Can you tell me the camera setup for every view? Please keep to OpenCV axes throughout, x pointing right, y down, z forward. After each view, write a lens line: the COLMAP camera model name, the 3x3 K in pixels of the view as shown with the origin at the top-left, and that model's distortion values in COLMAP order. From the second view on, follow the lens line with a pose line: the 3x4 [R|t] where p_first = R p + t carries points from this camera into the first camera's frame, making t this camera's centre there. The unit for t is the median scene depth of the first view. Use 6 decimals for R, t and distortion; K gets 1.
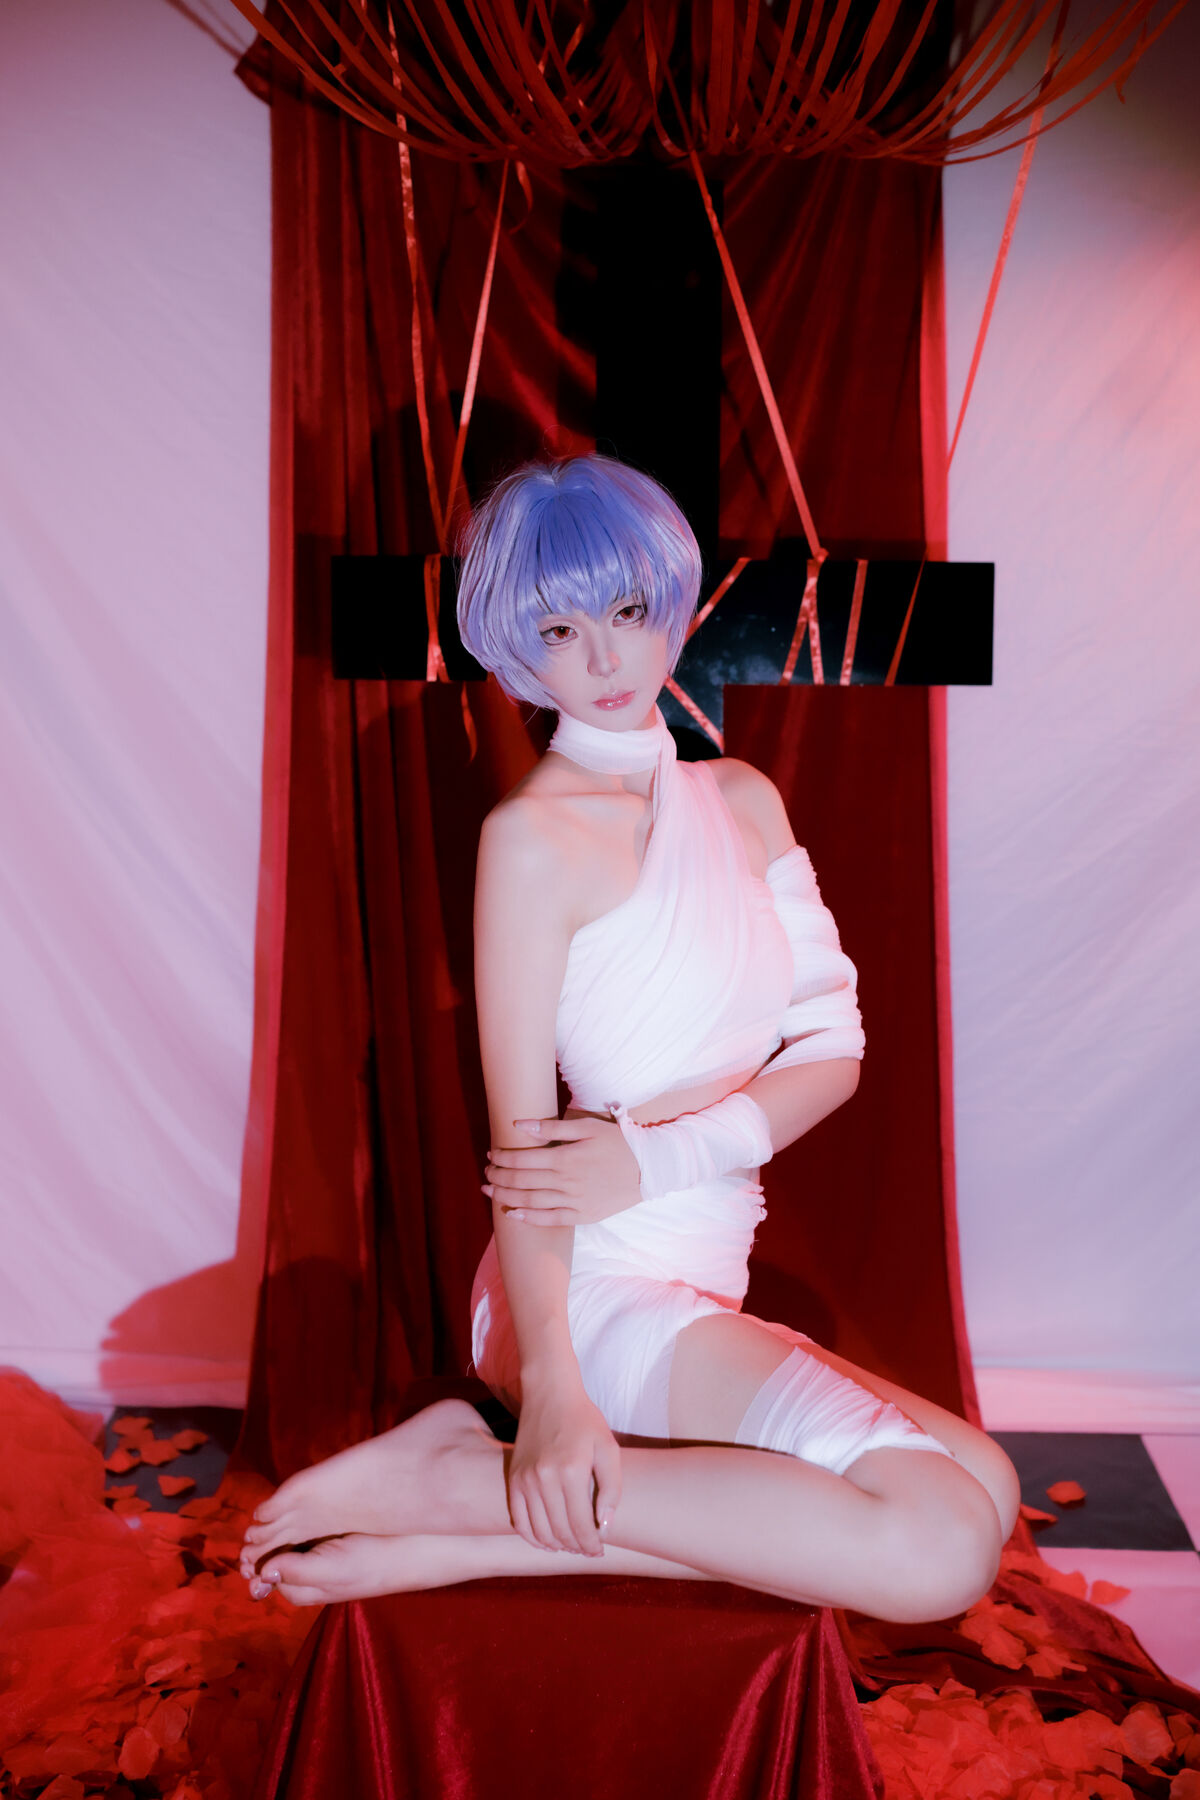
lens RADIAL K [[1877.4, 0, 561.1], [0, 1877.4, 829.0], [0, 0, 1]] dist [-0.002564, 0.003160]
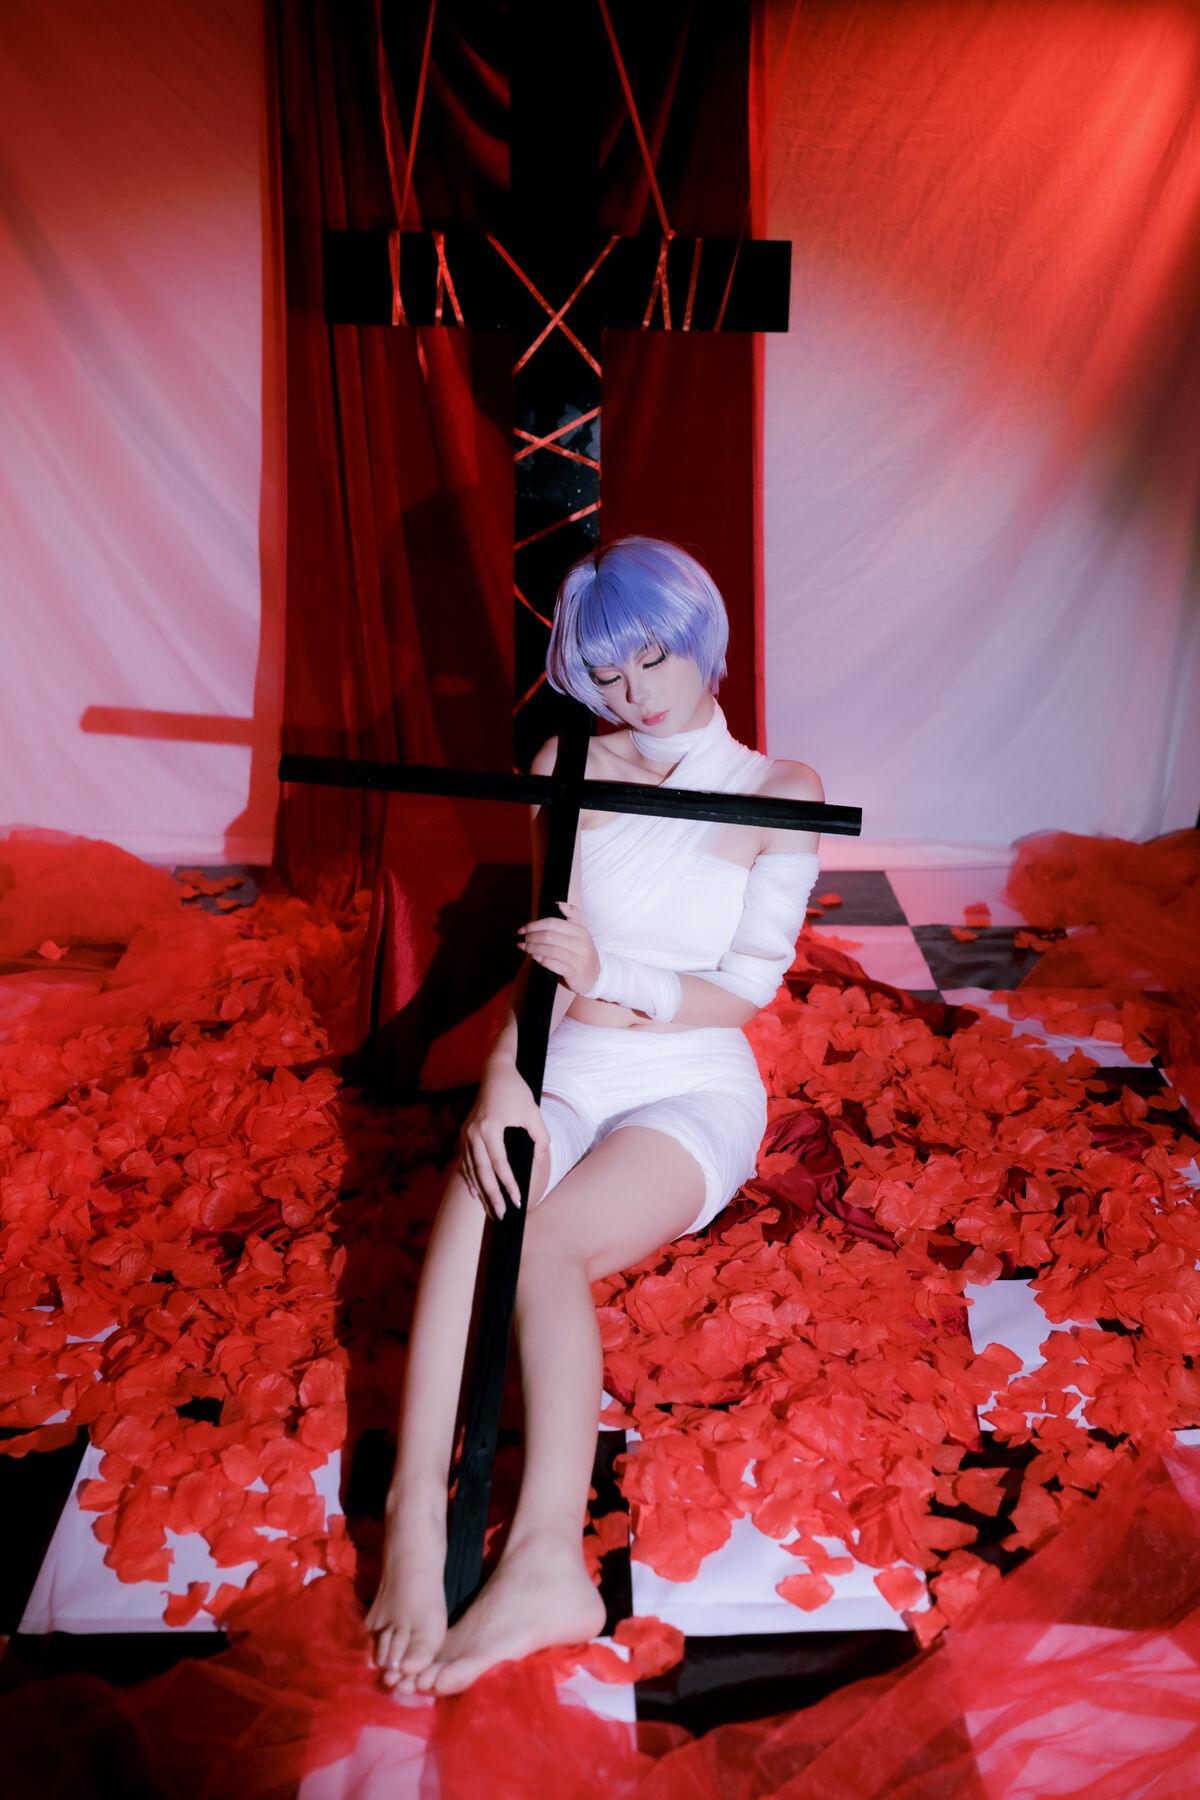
lens RADIAL K [[1747.0, 0, 600.0], [0, 1747.0, 900.0], [0, 0, 1]] dist [0.007583, -0.007551]
pose [[0.997514, -0.013019, 0.069252, -0.011697], [-0.001285, 0.979260, 0.202605, 0.076746], [-0.070454, -0.202190, 0.976809, -0.376285]]
